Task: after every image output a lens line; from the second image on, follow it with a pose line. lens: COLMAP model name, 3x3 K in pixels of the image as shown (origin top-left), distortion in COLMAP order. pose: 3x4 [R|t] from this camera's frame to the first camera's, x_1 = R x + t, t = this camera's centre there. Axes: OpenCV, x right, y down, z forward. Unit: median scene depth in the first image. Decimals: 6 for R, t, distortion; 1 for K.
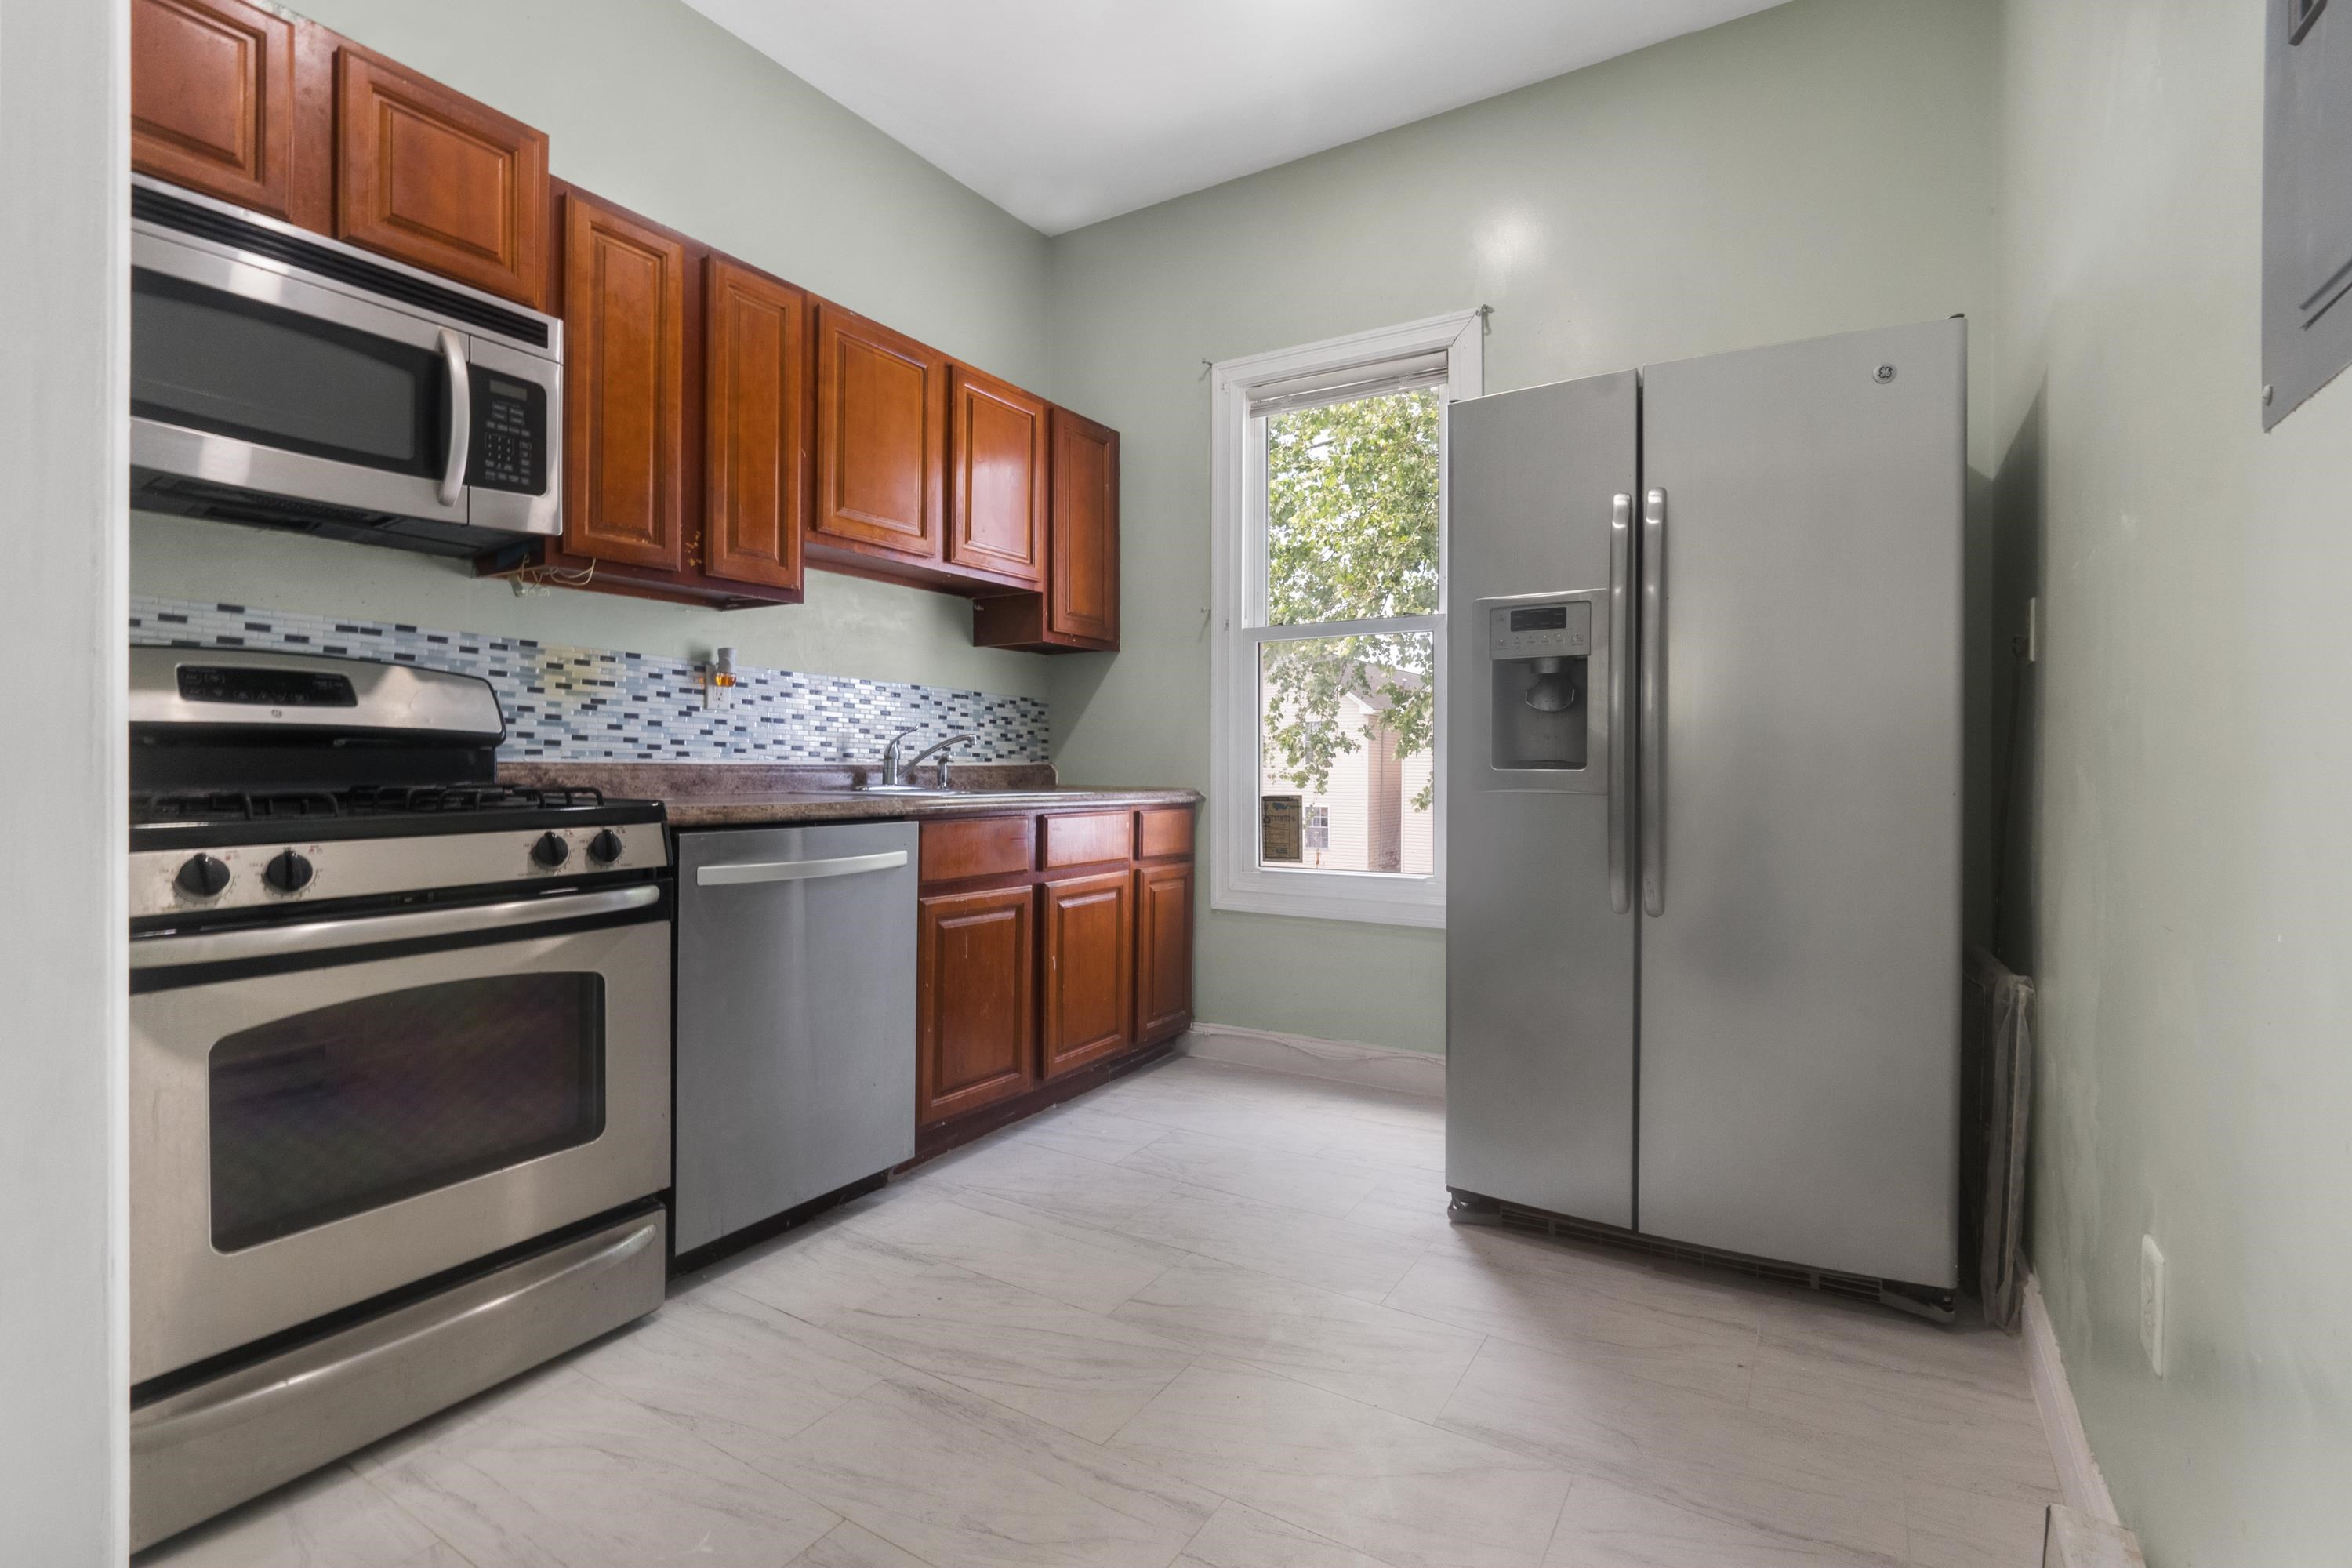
lens RADIAL K [[1085.0, 0, 1181.9], [0, 1085.0, 778.6], [0, 0, 1]] dist [-0.002350, 0.000193]
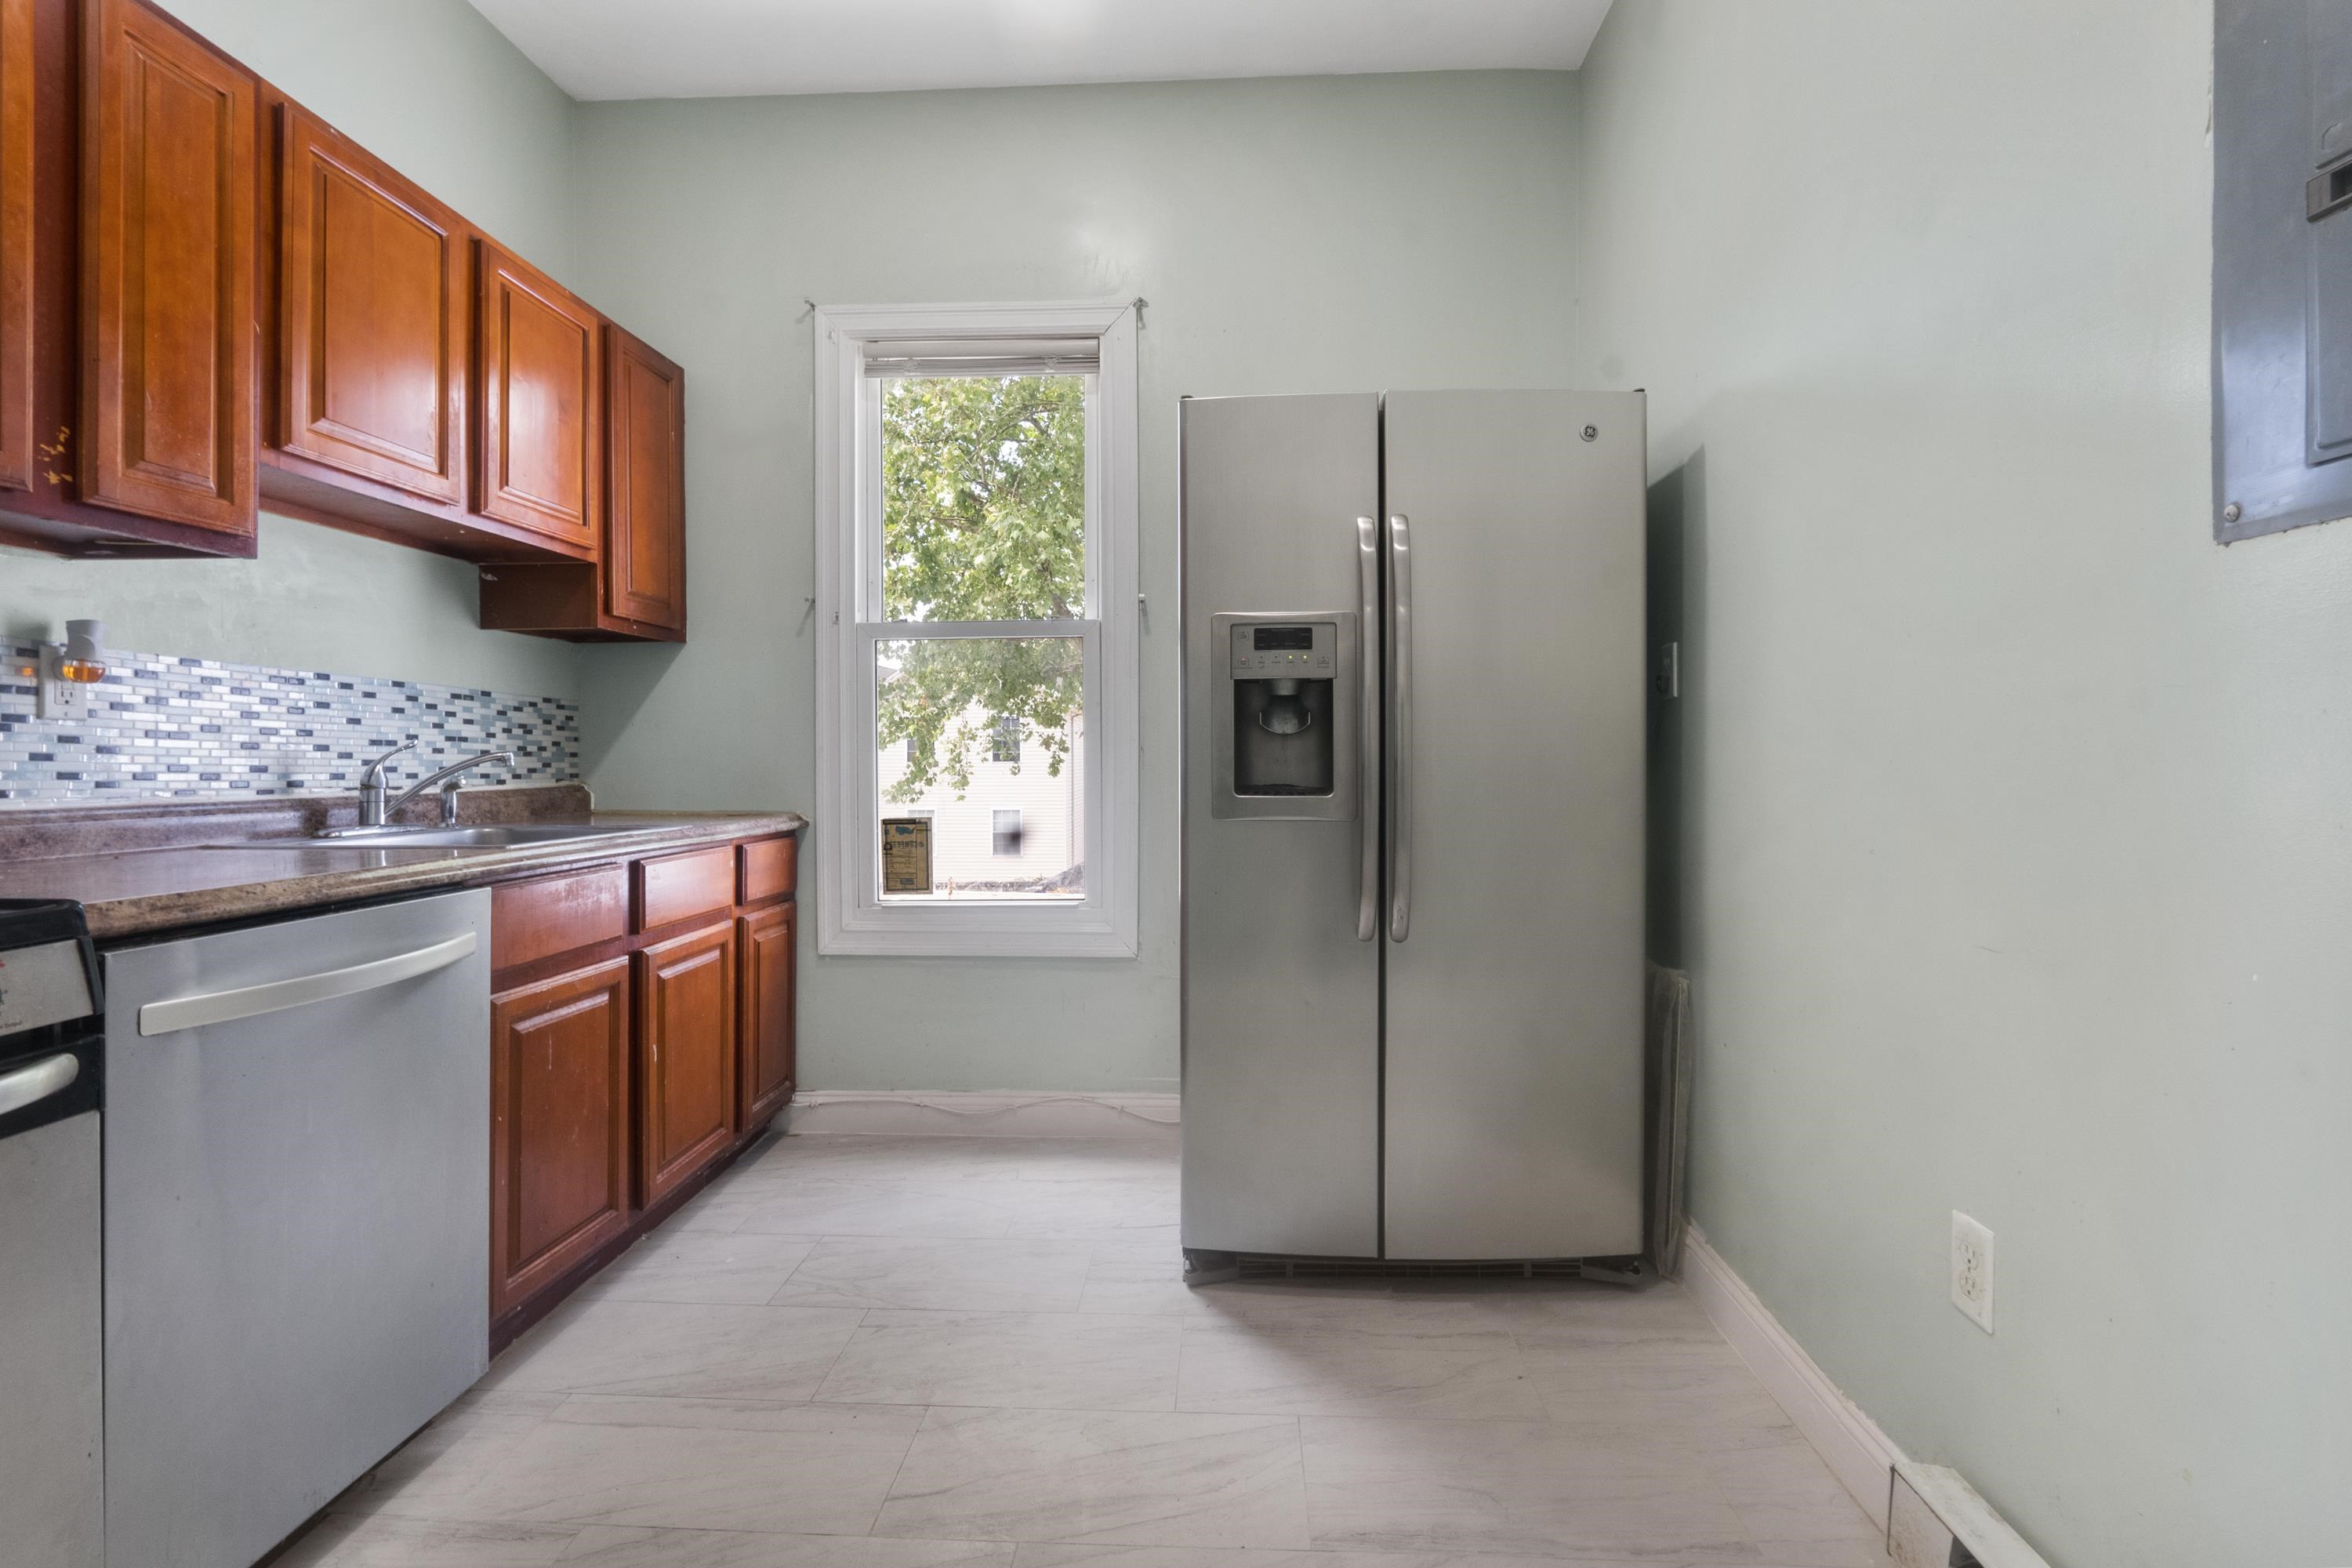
lens RADIAL K [[1102.2, 0, 1181.6], [0, 1102.2, 765.7], [0, 0, 1]] dist [-0.001489, 0.000576]
pose [[0.878539, -0.011998, 0.477521, -0.174105], [0.013841, 0.999904, -0.000342, -0.029201], [-0.477471, 0.006910, 0.878620, 0.154193]]
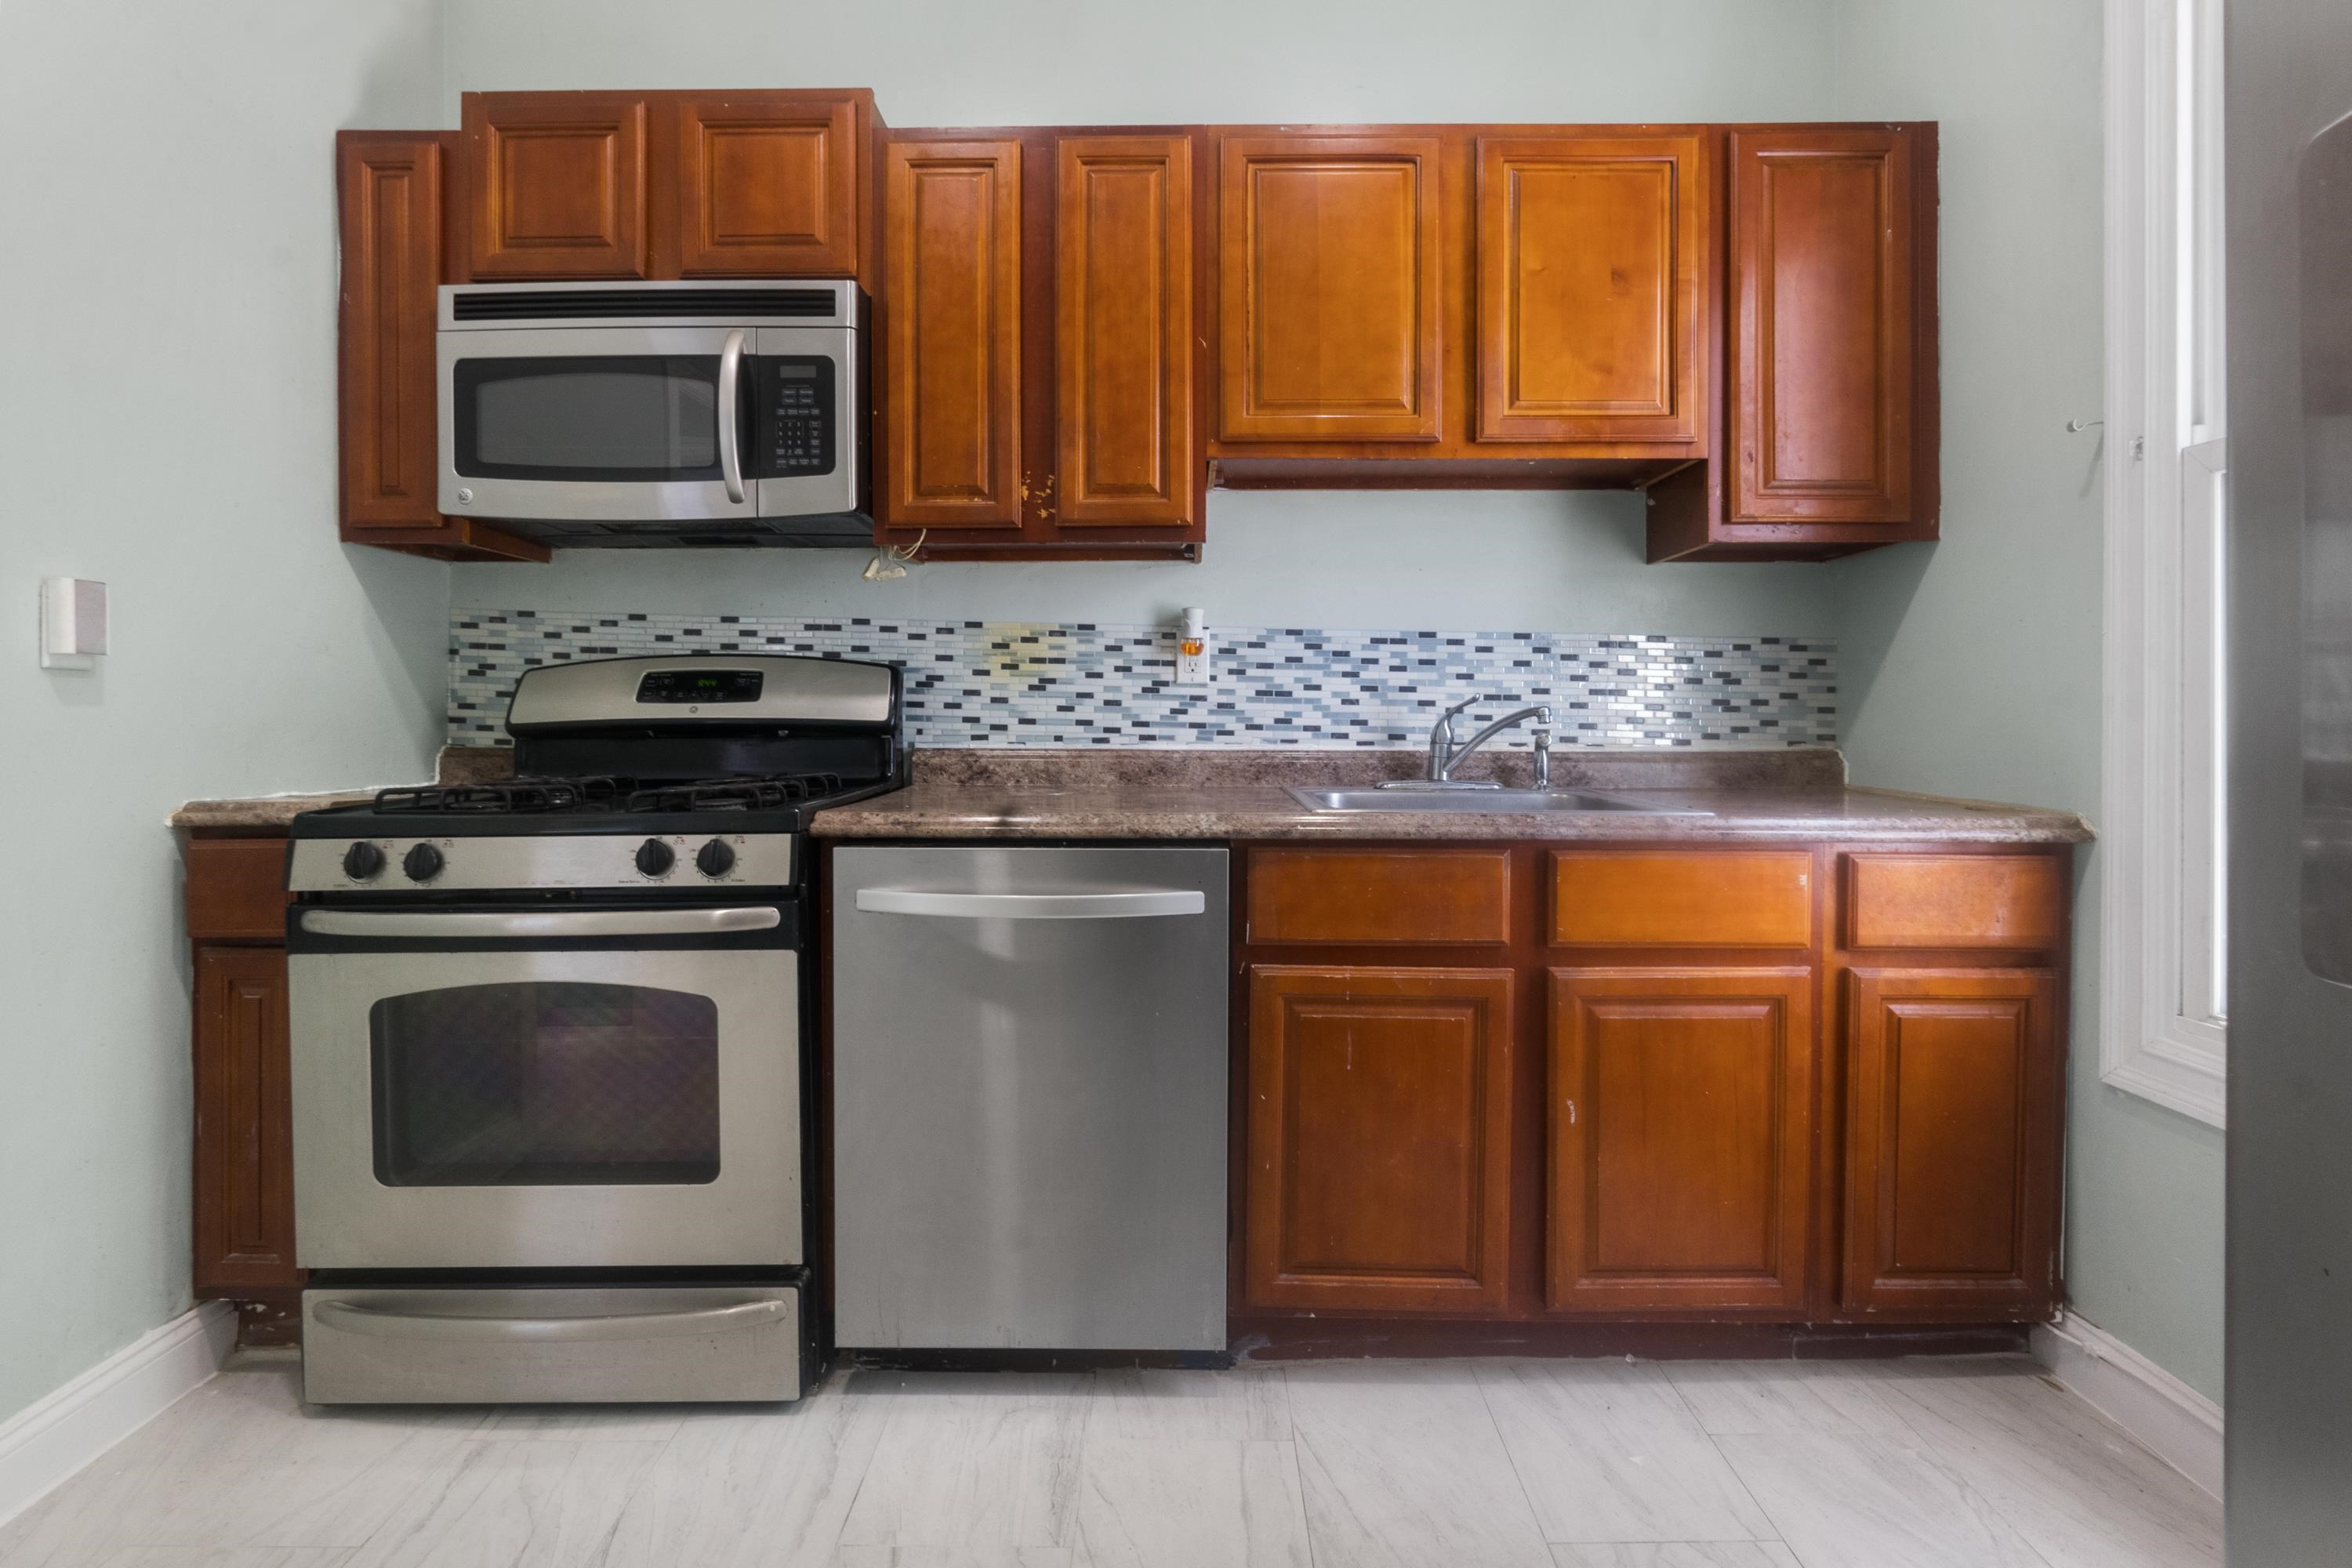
lens RADIAL K [[1078.0, 0, 1185.4], [0, 1078.0, 748.7], [0, 0, 1]] dist [-0.002655, 0.000430]
pose [[0.514465, 0.001921, -0.857509, 0.276044], [-0.010257, 0.999940, -0.003913, -0.011283], [0.857450, 0.010809, 0.514454, 0.588605]]
